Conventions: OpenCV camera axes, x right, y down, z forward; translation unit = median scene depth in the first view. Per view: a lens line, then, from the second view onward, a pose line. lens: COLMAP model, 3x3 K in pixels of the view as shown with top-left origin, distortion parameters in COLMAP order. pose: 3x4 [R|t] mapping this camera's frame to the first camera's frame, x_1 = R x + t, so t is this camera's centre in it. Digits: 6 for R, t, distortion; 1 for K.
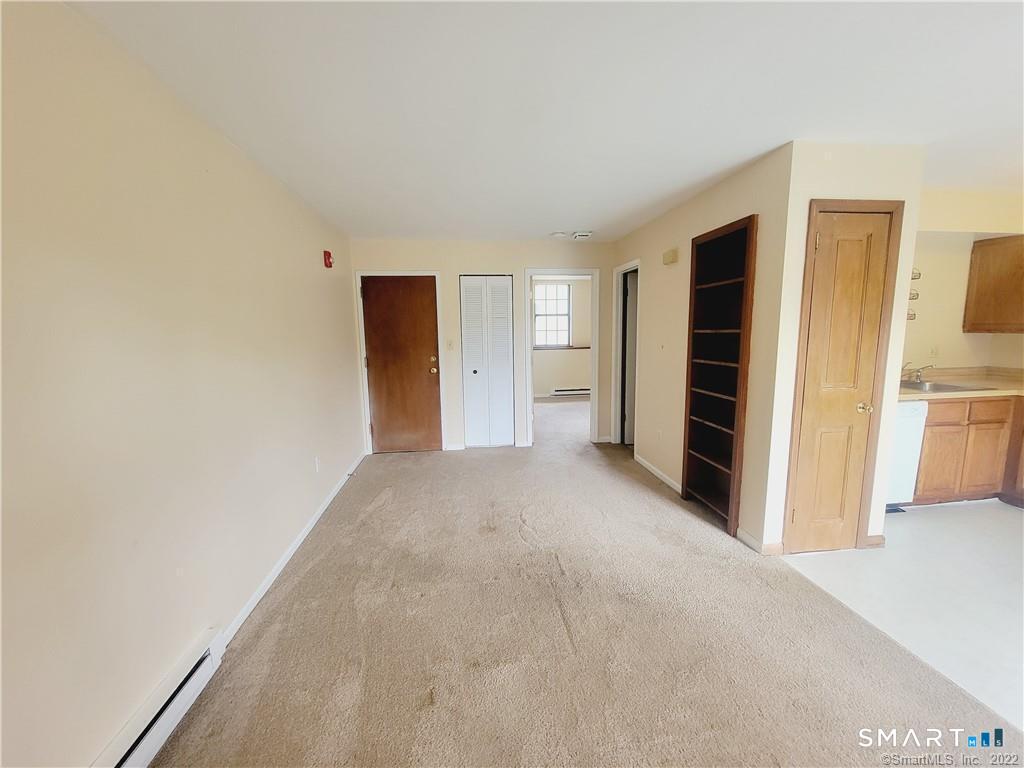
lens RADIAL K [[412.7, 0, 512.0], [0, 412.7, 384.0], [0, 0, 1]] dist [0.000250, 0.000196]
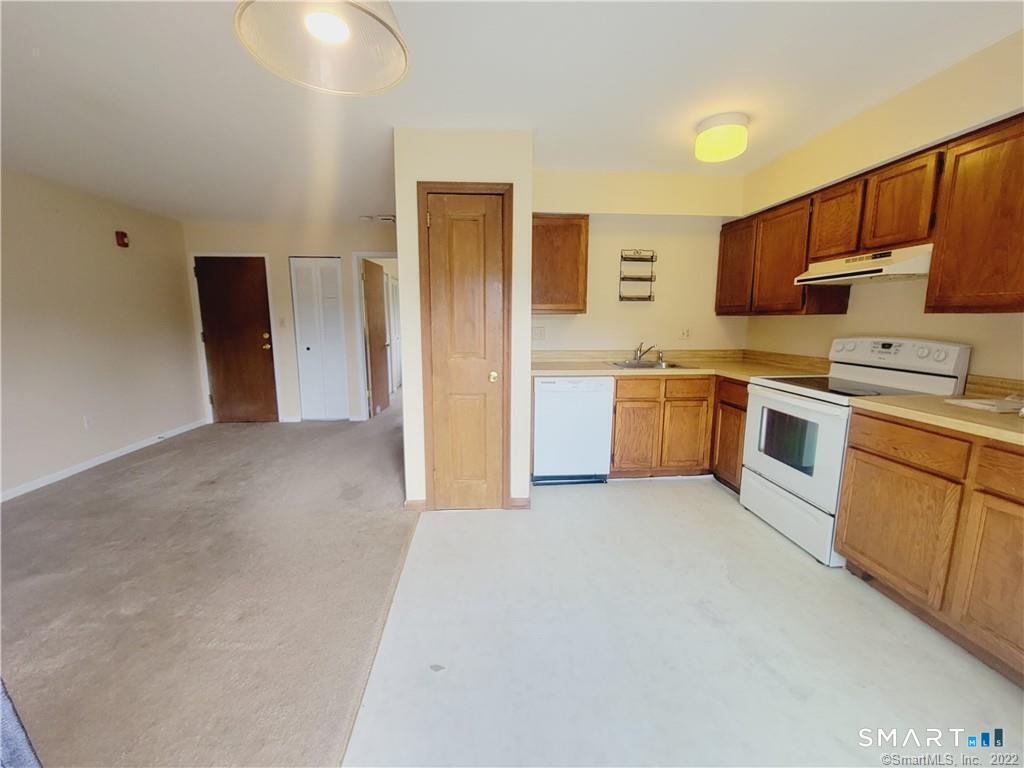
lens RADIAL K [[417.6, 0, 512.0], [0, 417.6, 384.0], [0, 0, 1]] dist [-0.001724, -0.000136]
pose [[0.998205, 0.024635, -0.054590, 0.730600], [-0.023537, 0.999510, 0.020654, 0.039323], [0.055072, -0.019332, 0.998295, -0.065725]]
